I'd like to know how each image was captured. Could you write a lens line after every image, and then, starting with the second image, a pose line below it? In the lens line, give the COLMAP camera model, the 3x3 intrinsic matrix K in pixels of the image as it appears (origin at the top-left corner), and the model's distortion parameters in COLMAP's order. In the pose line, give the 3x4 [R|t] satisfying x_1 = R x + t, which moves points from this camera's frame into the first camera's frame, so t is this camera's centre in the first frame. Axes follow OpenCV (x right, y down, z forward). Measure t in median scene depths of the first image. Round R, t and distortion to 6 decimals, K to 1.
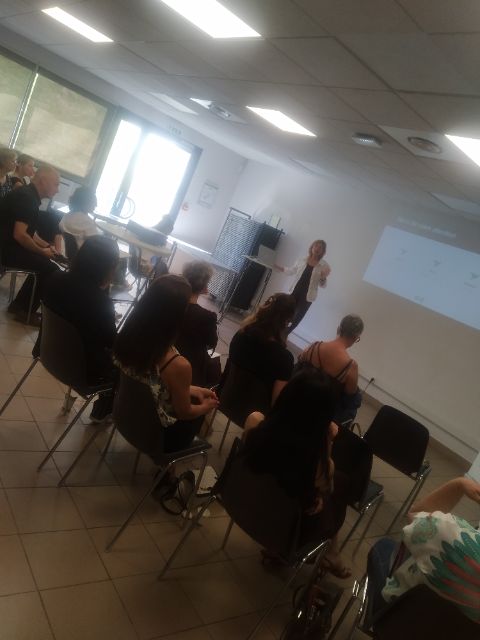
lens RADIAL K [[506.8, 0, 240.0], [0, 506.8, 320.0], [0, 0, 1]] dist [0.078975, -0.118233]
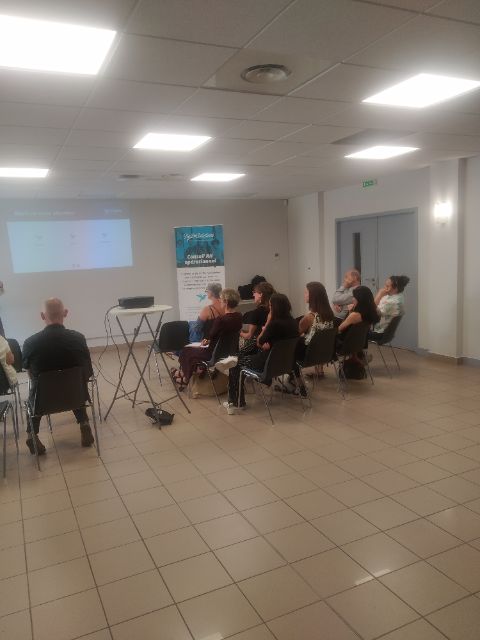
lens RADIAL K [[501.7, 0, 237.0], [0, 501.7, 321.5], [0, 0, 1]] dist [0.075649, -0.112676]
pose [[0.170327, -0.513741, 0.840868, -0.746809], [0.319848, 0.835957, 0.445952, -0.369702], [-0.932033, 0.192992, 0.306705, 0.243007]]
